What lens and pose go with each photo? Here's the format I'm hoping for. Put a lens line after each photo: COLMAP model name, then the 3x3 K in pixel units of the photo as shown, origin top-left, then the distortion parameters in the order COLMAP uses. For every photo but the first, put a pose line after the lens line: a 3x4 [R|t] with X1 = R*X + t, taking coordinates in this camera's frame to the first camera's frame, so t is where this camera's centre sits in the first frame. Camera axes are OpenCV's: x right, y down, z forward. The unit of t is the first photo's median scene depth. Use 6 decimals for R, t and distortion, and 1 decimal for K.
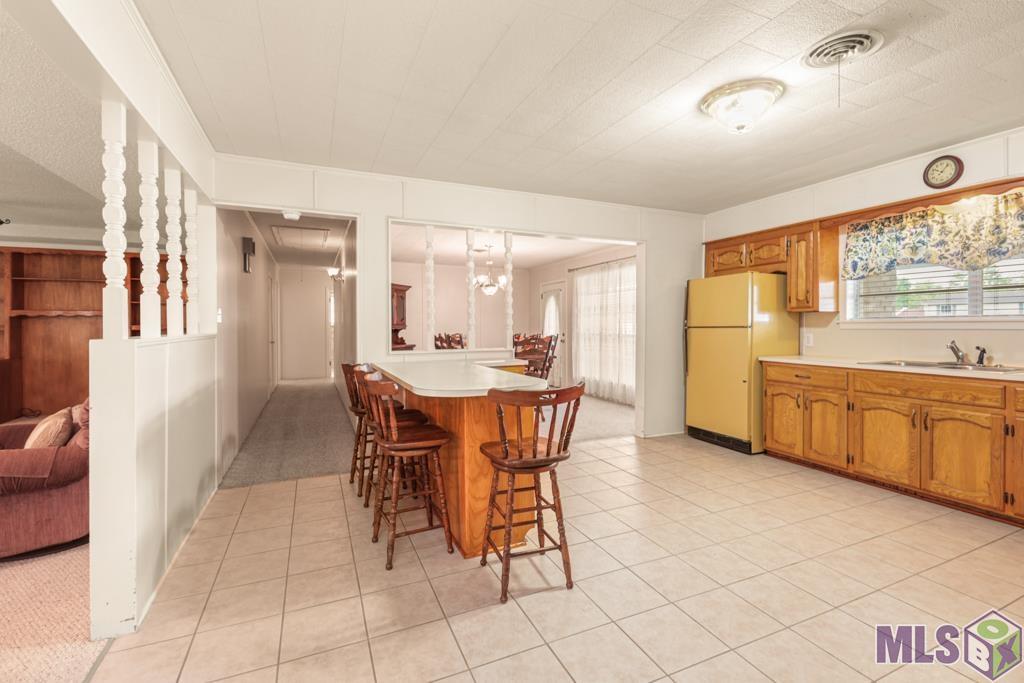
lens RADIAL K [[460.7, 0, 508.3], [0, 460.7, 335.9], [0, 0, 1]] dist [0.005674, -0.002160]
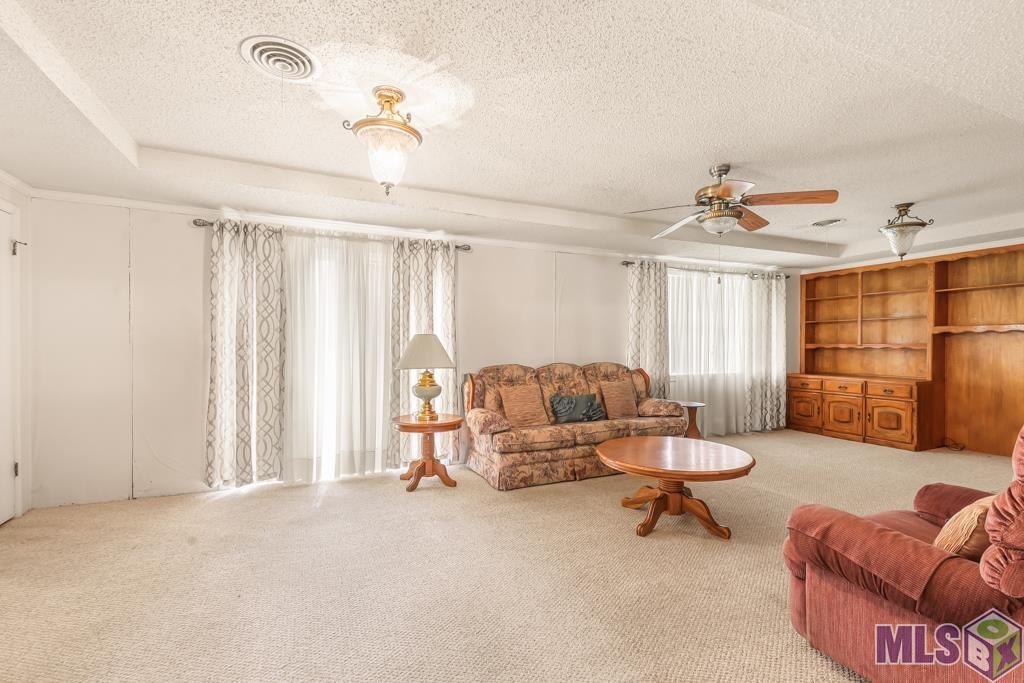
lens RADIAL K [[460.7, 0, 522.4], [0, 460.7, 344.3], [0, 0, 1]] dist [0.005674, -0.002160]
pose [[0.014058, -0.000670, -0.999901, -0.242662], [-0.016038, 0.999871, -0.000895, -0.010214], [0.999773, 0.016049, 0.014045, 0.242477]]
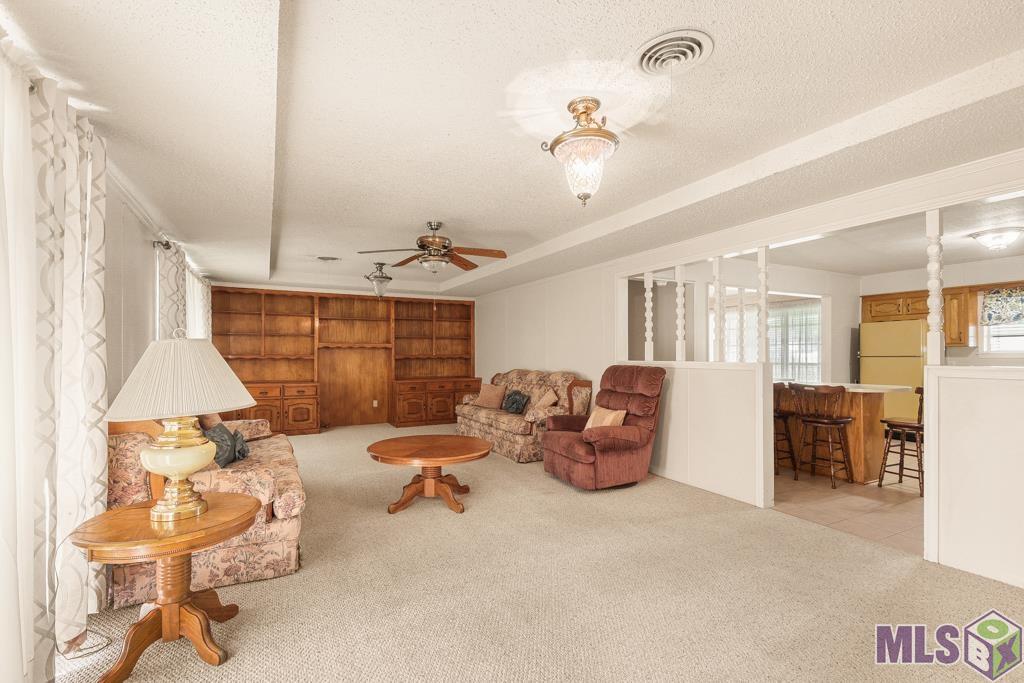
lens RADIAL K [[460.7, 0, 506.6], [0, 460.7, 345.1], [0, 0, 1]] dist [0.005674, -0.002160]
pose [[0.997470, 0.001401, 0.071070, -0.843150], [0.001300, 0.999279, -0.037940, -0.001525], [-0.071072, 0.037936, 0.996750, -0.359247]]
